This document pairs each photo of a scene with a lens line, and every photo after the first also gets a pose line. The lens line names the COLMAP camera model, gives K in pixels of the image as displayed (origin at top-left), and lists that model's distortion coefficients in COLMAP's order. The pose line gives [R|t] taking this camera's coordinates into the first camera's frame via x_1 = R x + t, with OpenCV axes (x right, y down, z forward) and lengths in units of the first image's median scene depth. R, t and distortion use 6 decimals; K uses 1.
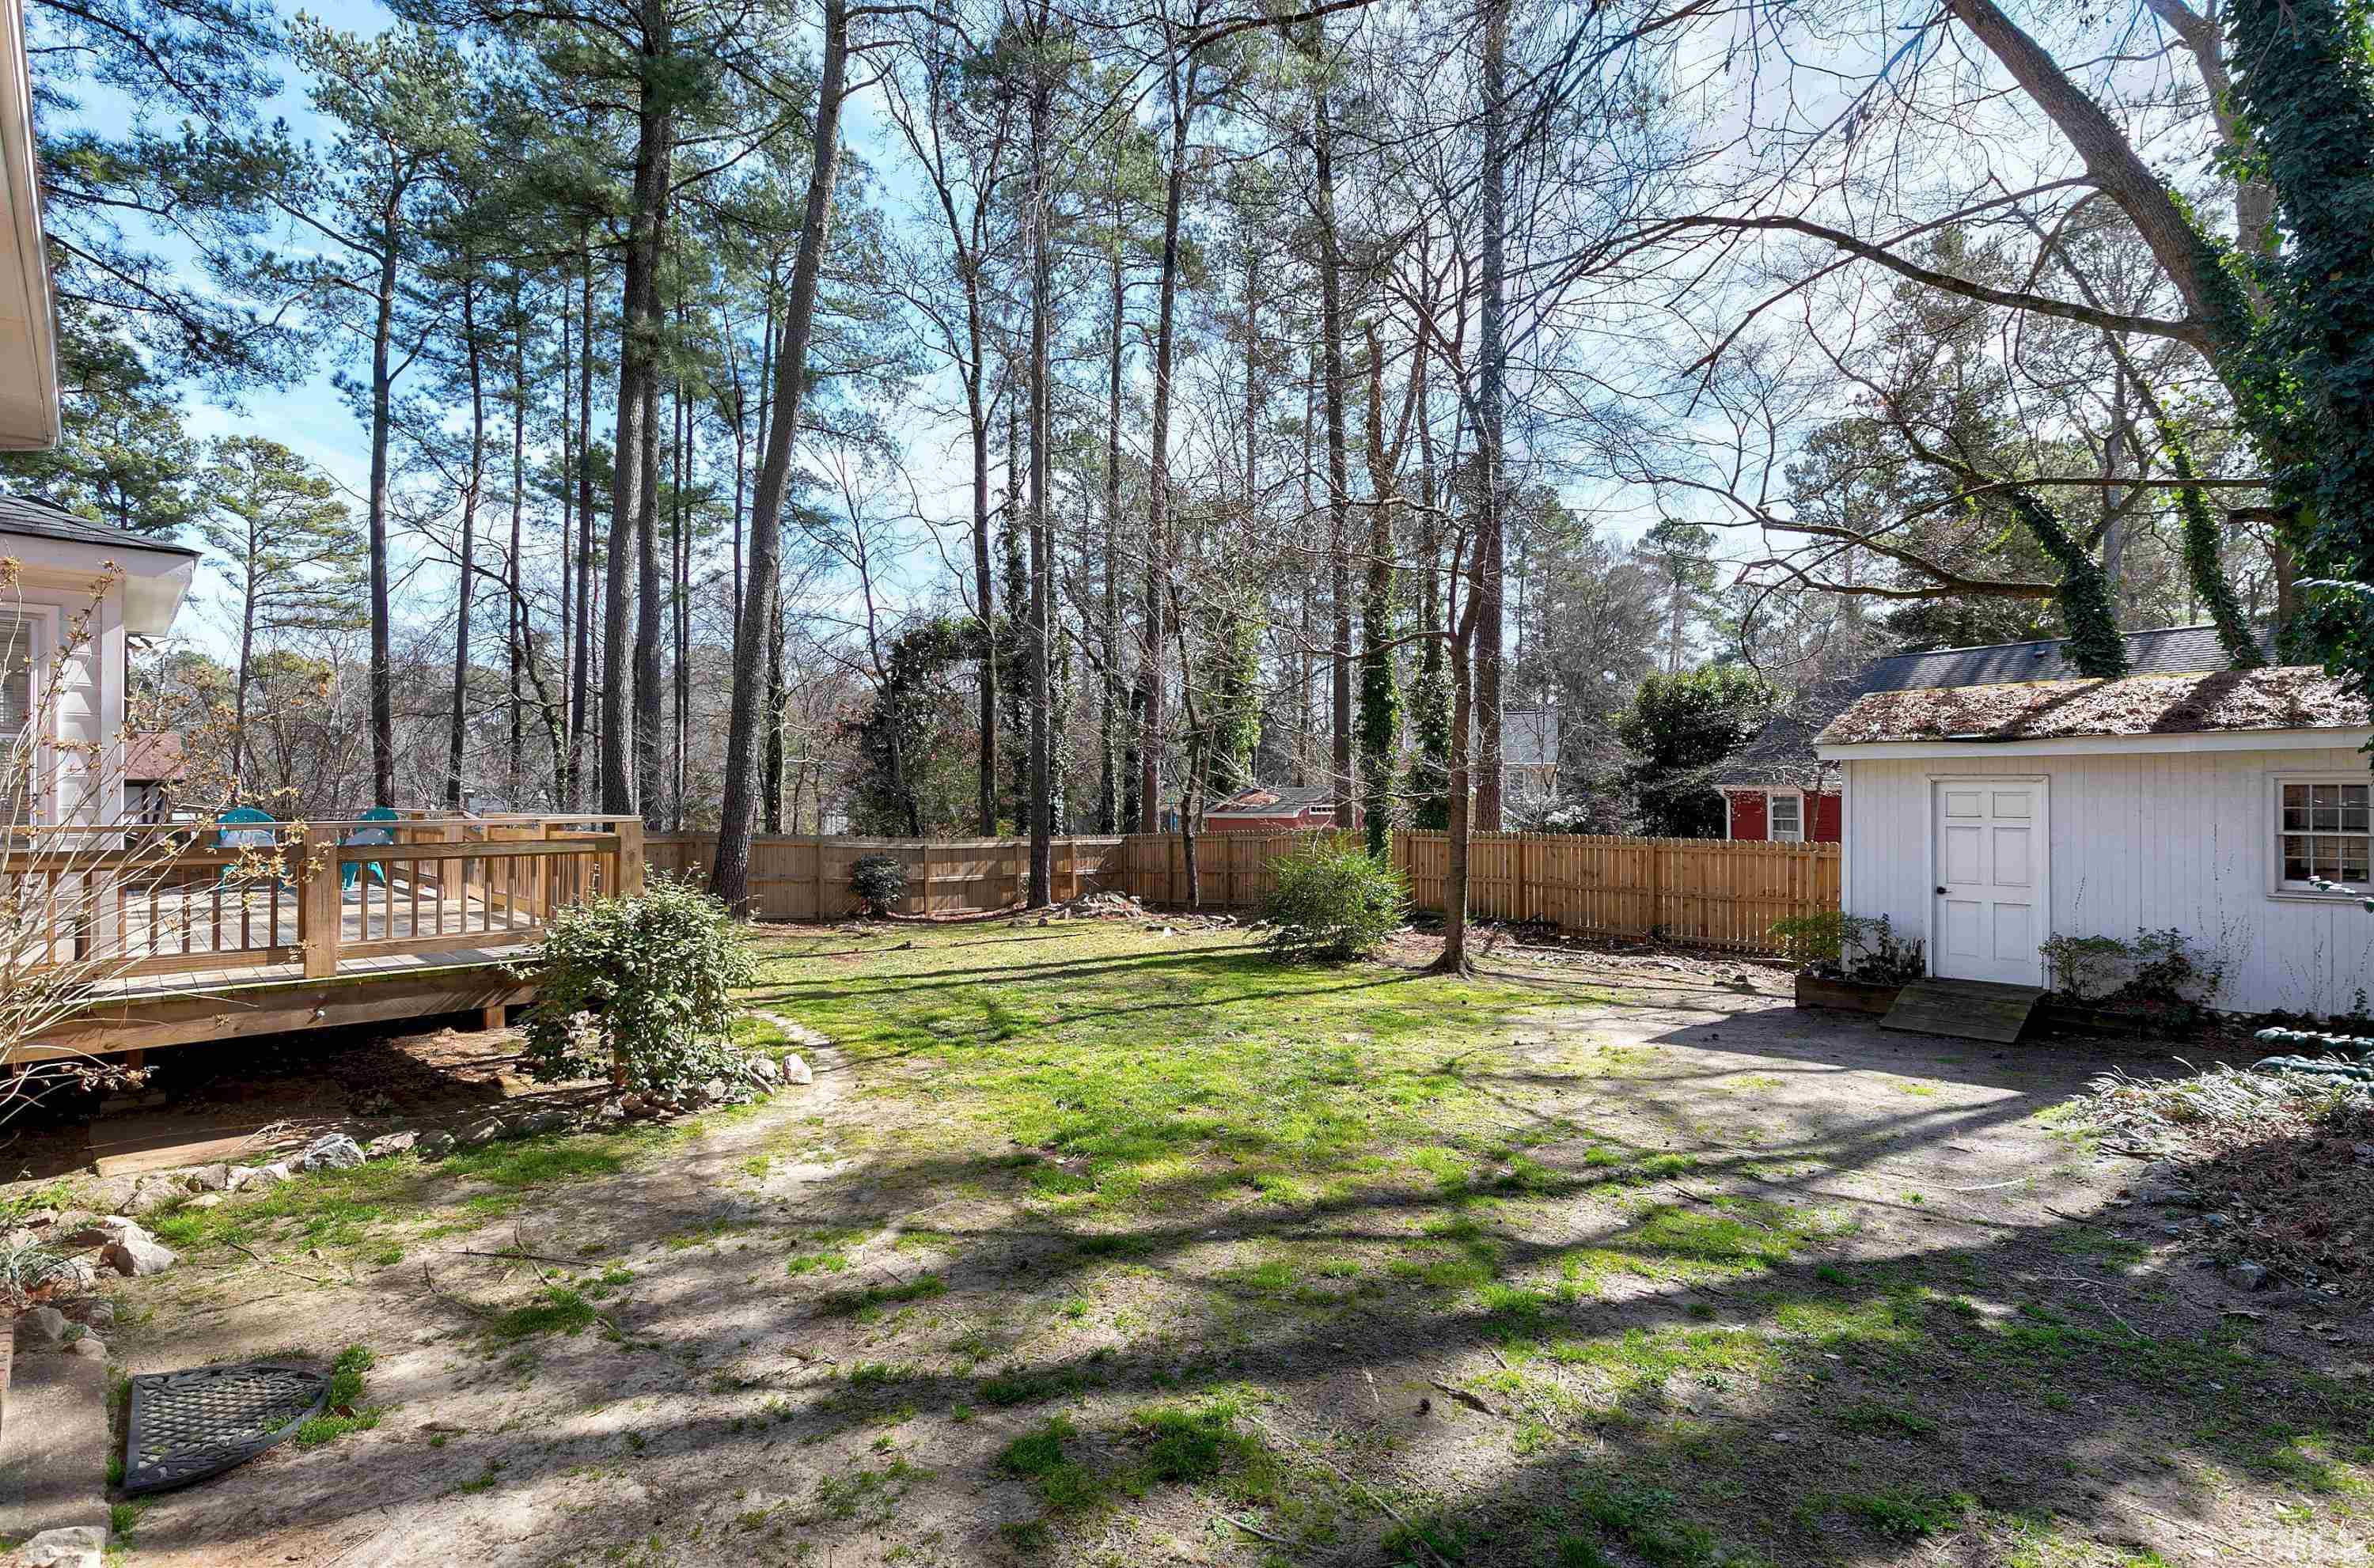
lens RADIAL K [[1106.3, 0, 1182.0], [0, 1106.3, 788.5], [0, 0, 1]] dist [-0.003835, -0.000773]
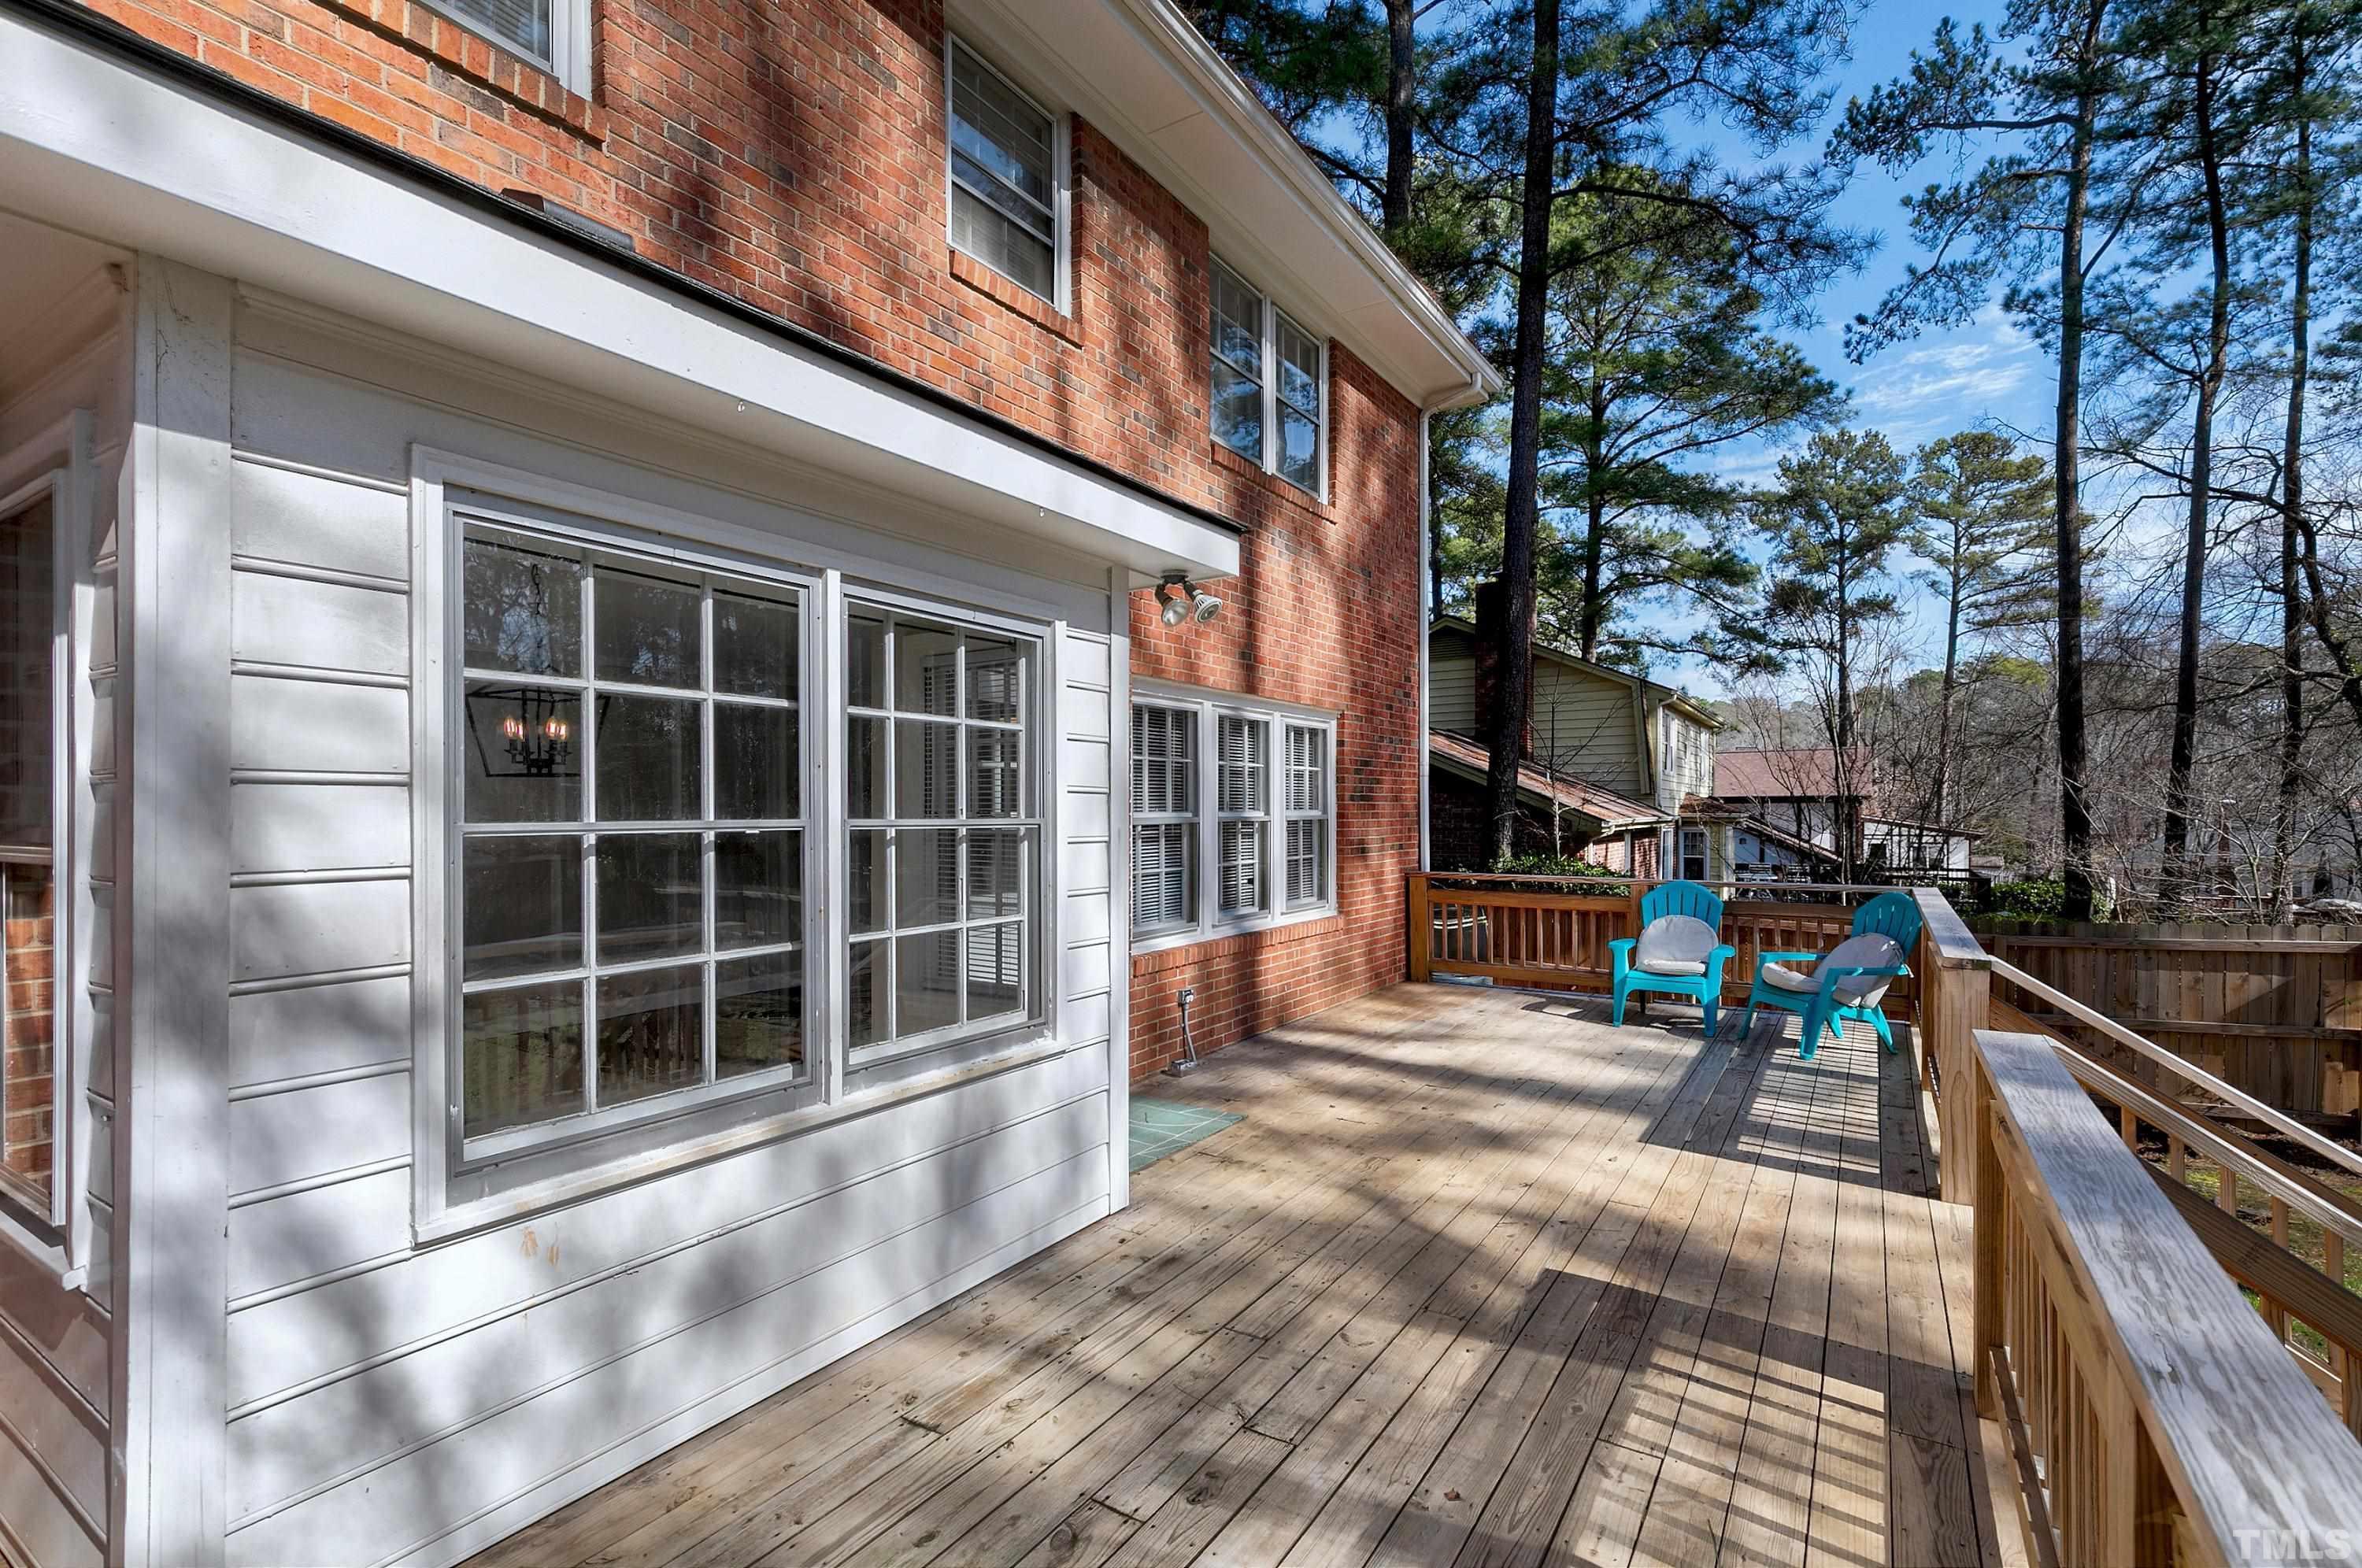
lens RADIAL K [[1079.7, 0, 1180.8], [0, 1079.7, 794.7], [0, 0, 1]] dist [0.014522, 0.000366]
pose [[0.224002, -0.002182, -0.974586, -0.125433], [0.004928, 0.999987, -0.001107, -0.013842], [0.974576, -0.004555, 0.224010, 0.225826]]
